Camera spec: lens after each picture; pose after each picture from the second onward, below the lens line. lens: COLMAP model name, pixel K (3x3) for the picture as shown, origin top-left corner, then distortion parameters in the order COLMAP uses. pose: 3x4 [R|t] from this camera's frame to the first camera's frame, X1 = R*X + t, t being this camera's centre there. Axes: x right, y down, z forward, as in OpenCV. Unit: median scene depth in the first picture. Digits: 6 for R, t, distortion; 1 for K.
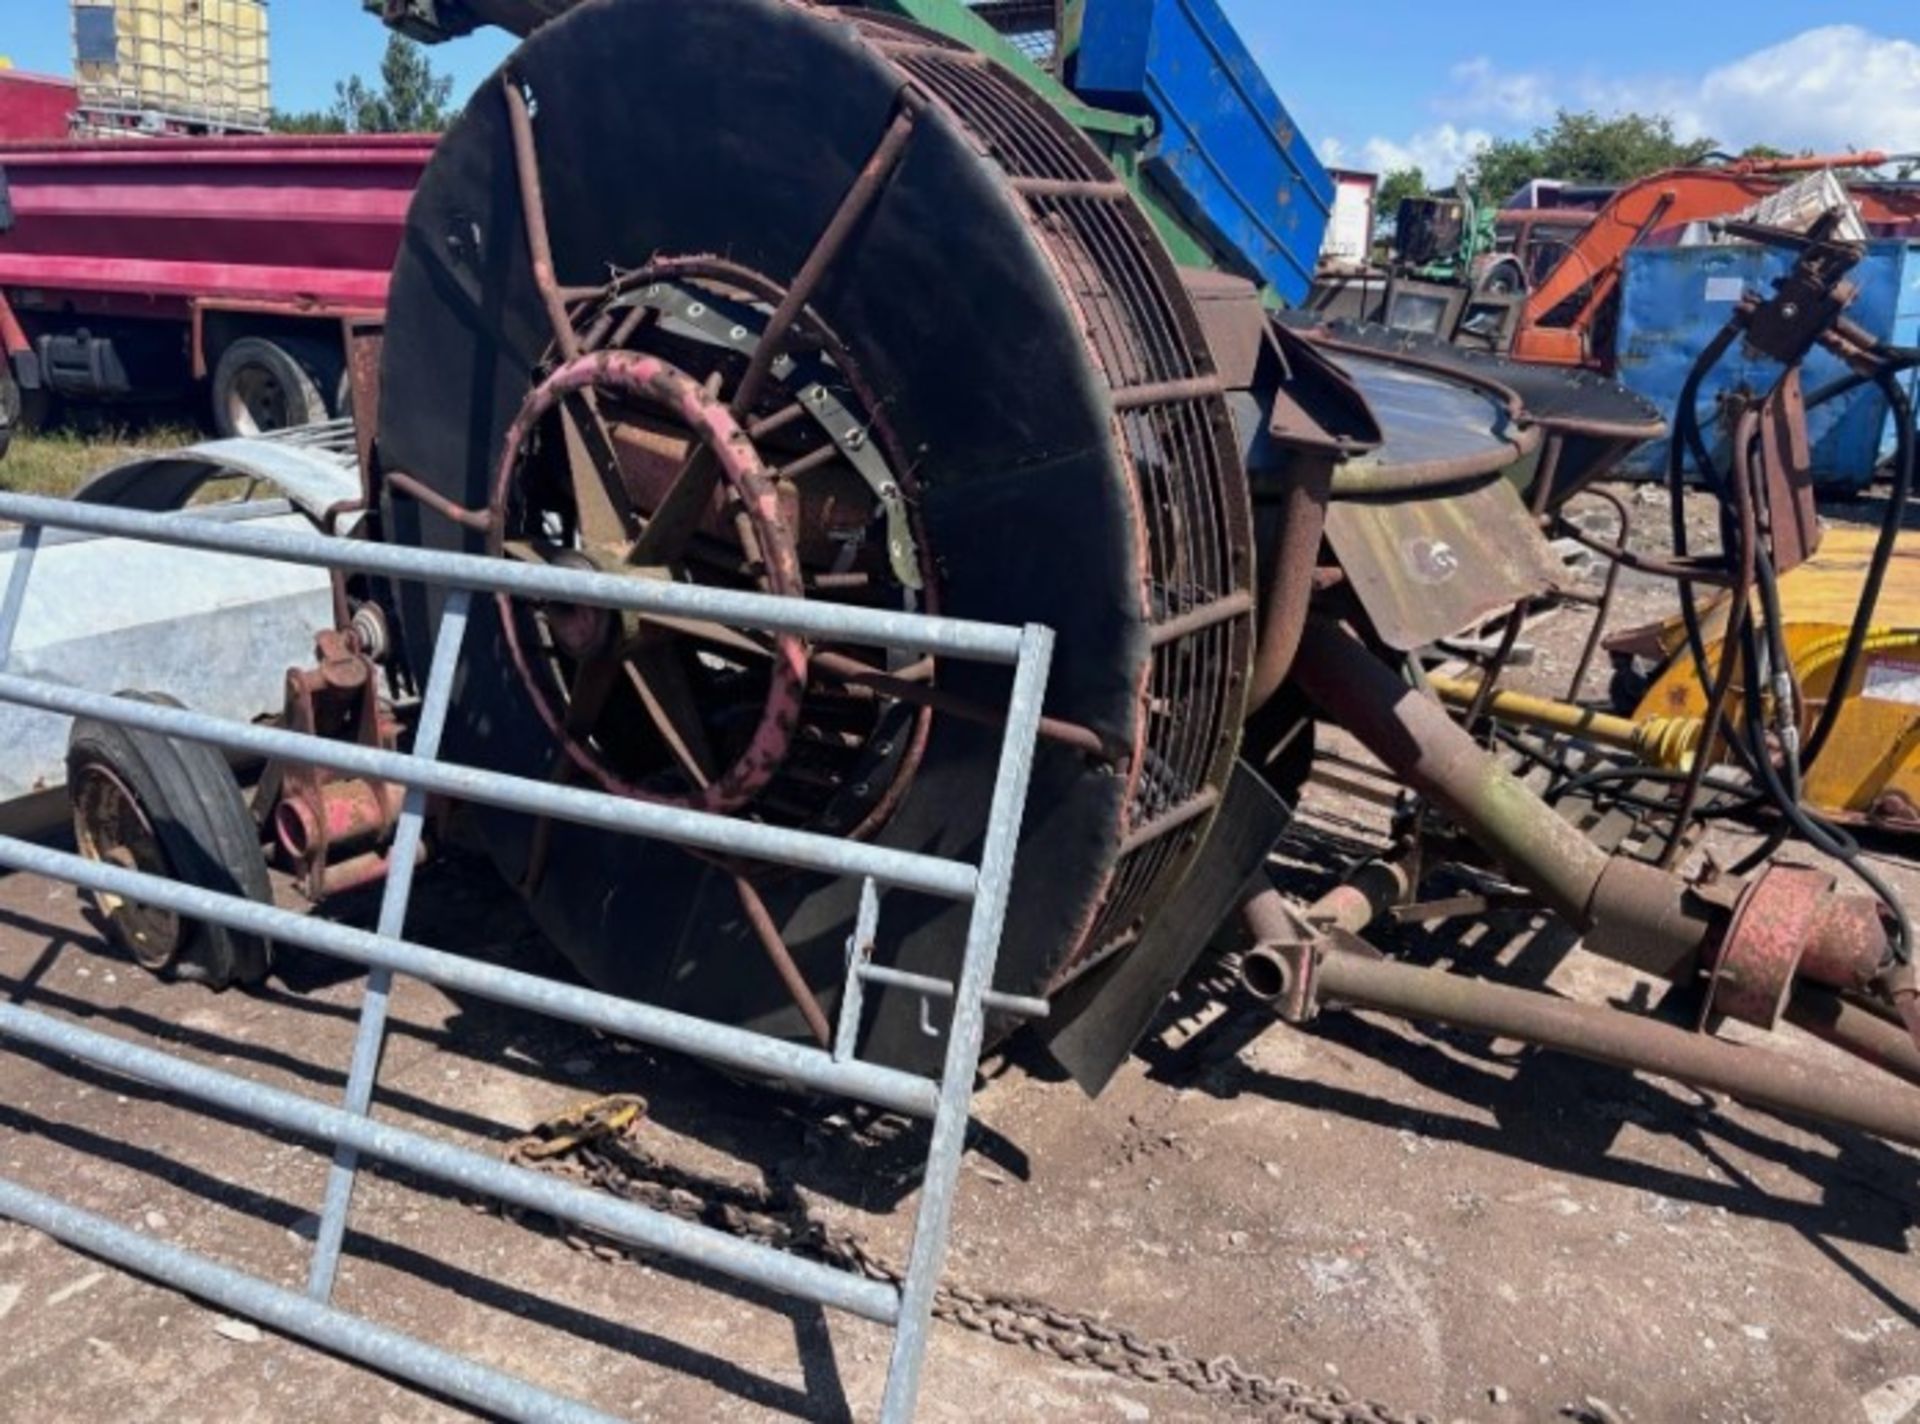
lens RADIAL K [[1474.8, 0, 962.1], [0, 1474.8, 717.5], [0, 0, 1]] dist [0.024591, -0.006169]
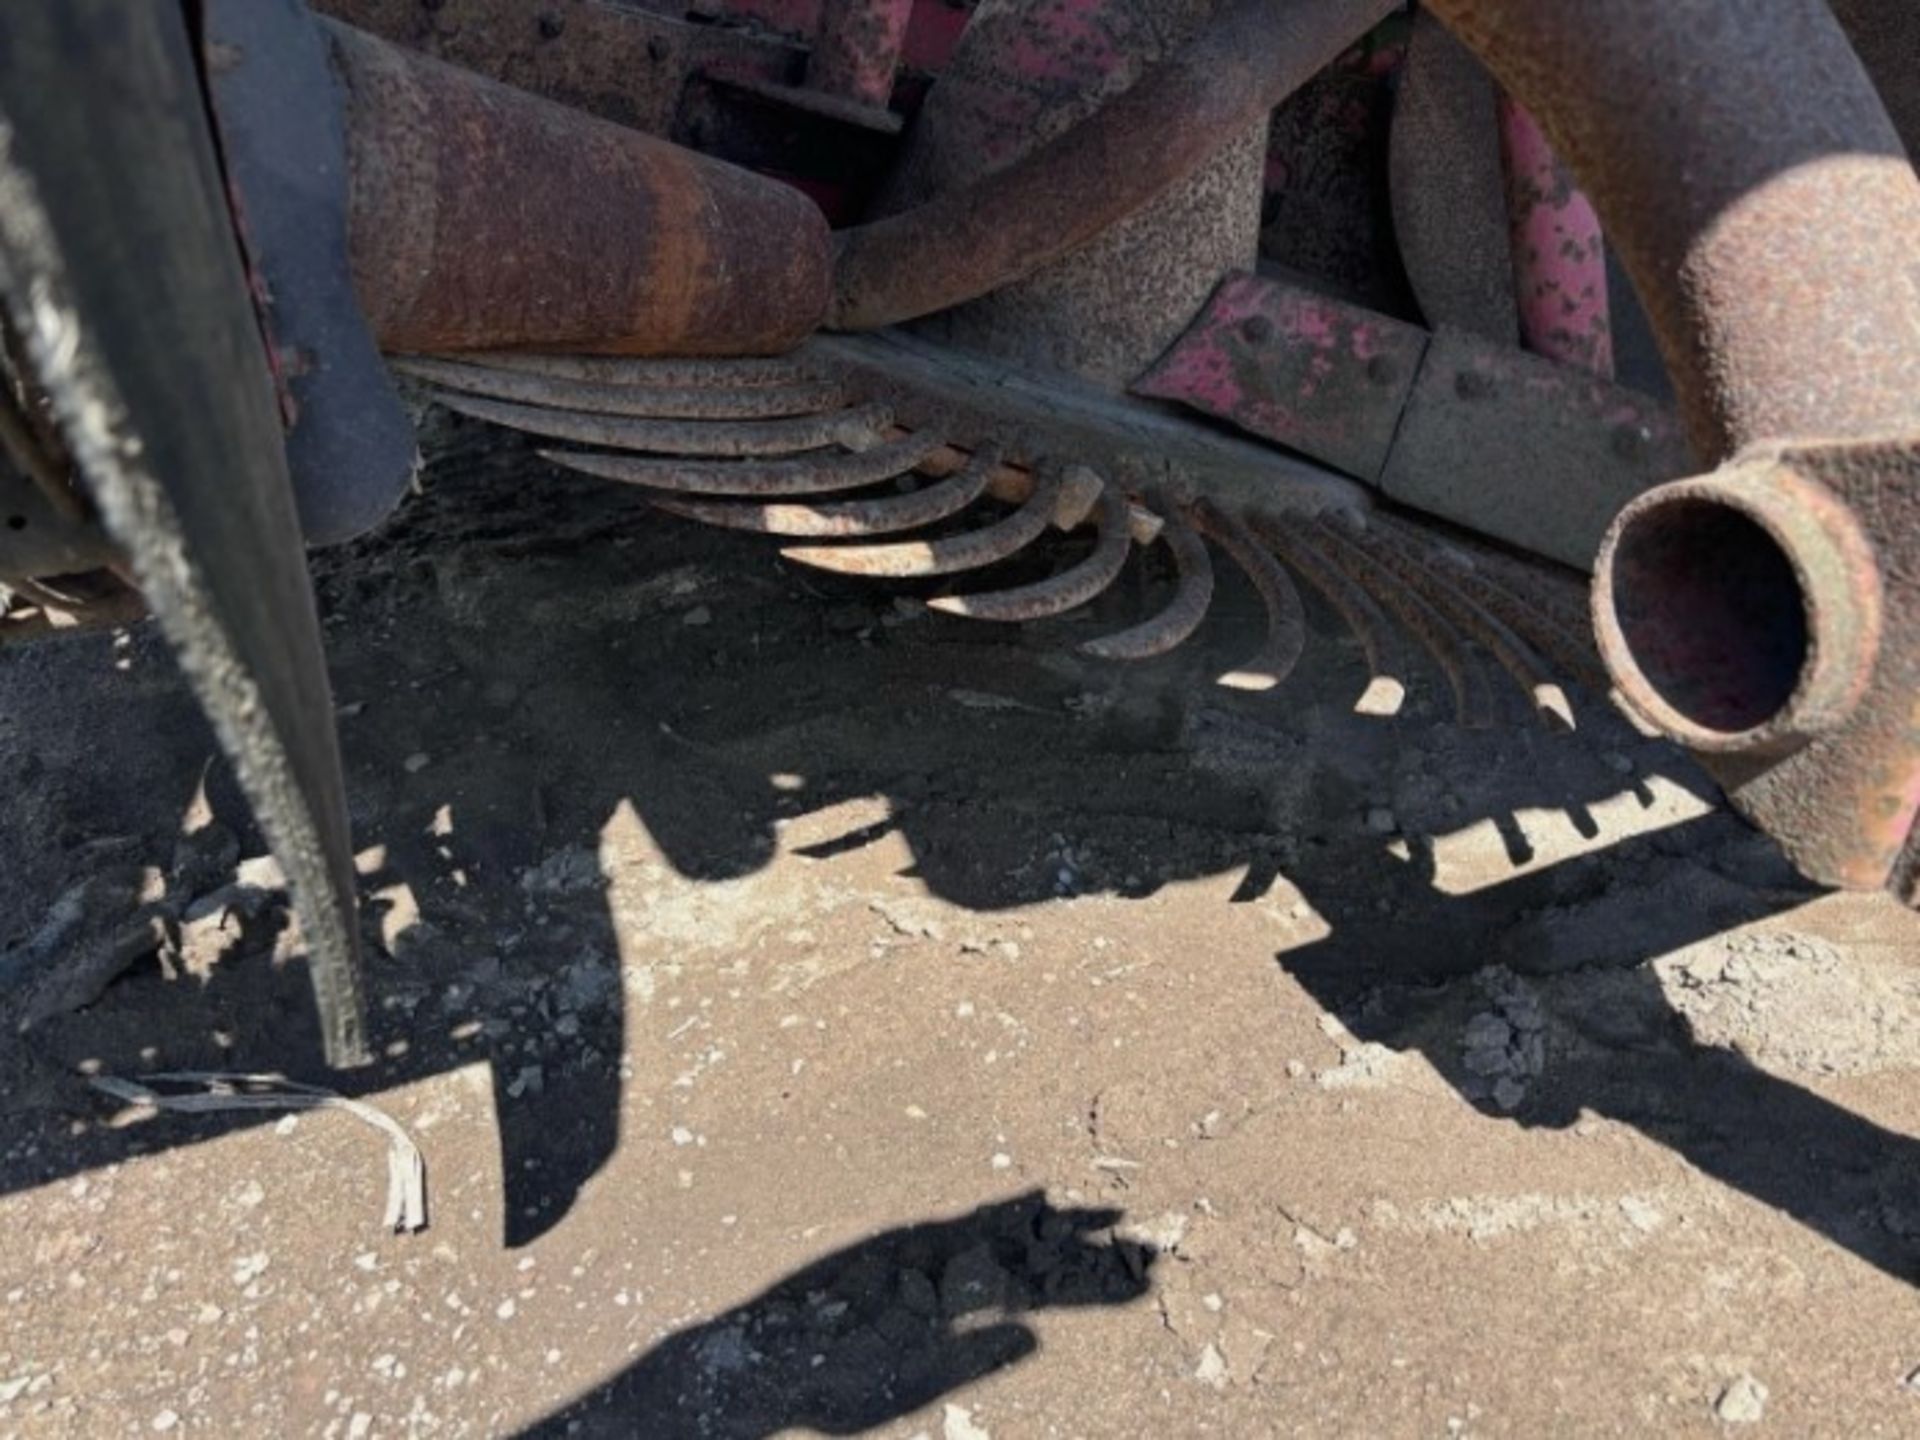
lens RADIAL K [[1436.9, 0, 970.6], [0, 1436.9, 712.5], [0, 0, 1]] dist [0.070121, -0.081617]
pose [[0.892507, 0.173172, -0.416465, 0.175617], [-0.098268, 0.975834, 0.195172, 0.140821], [0.440199, -0.133268, 0.887955, 0.702813]]
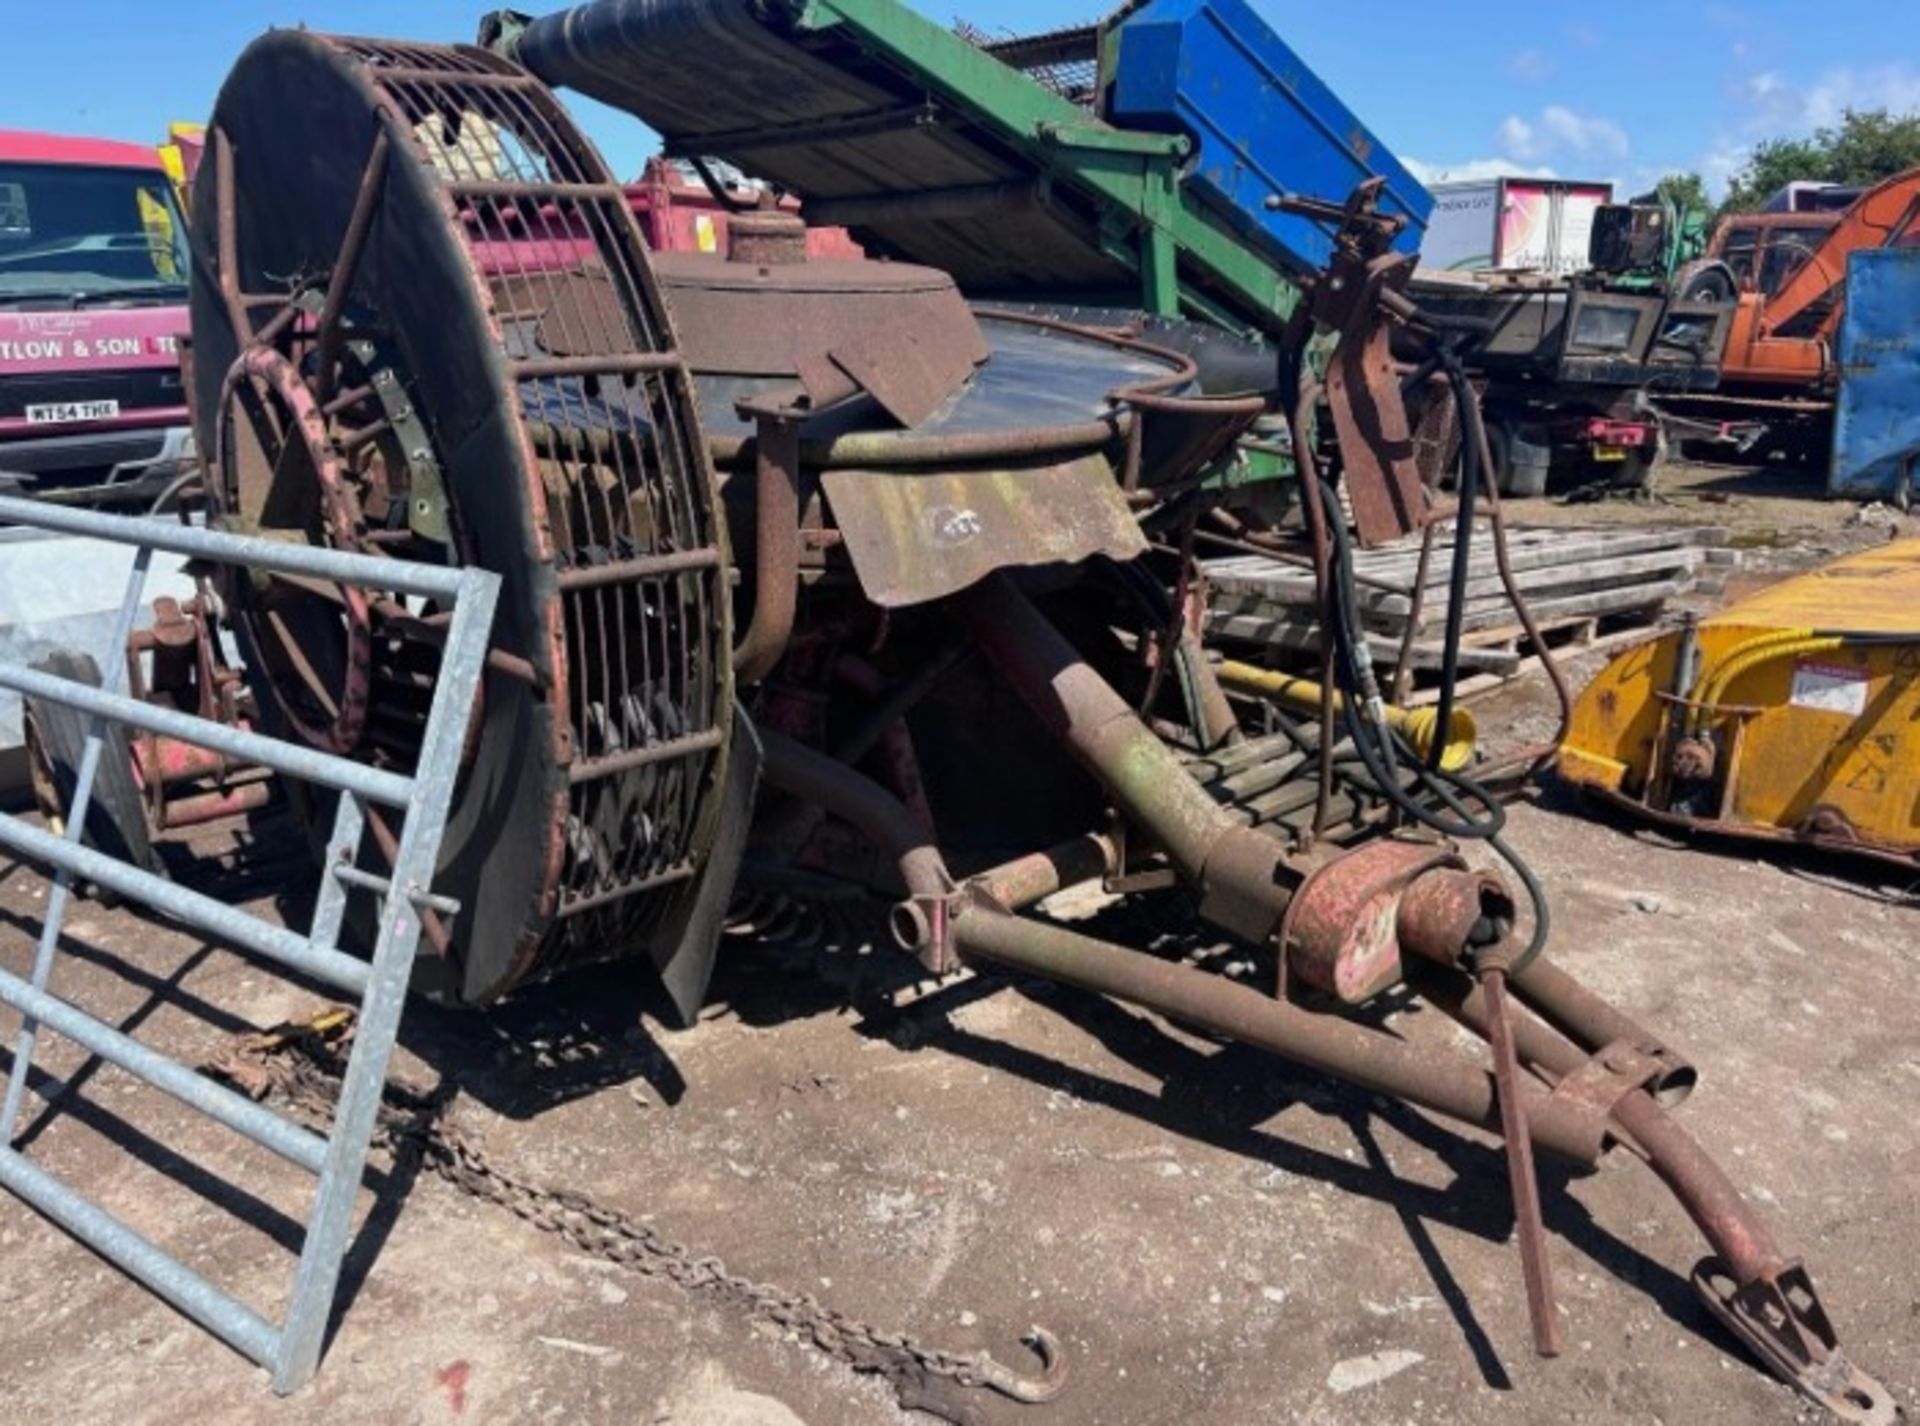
lens RADIAL K [[1465.9, 0, 961.1], [0, 1465.9, 700.0], [0, 0, 1]] dist [0.048413, -0.033539]
pose [[0.980356, 0.021402, -0.196073, 0.390969], [-0.028102, 0.999110, -0.031451, 0.038491], [0.195226, 0.036343, 0.980085, -0.022930]]
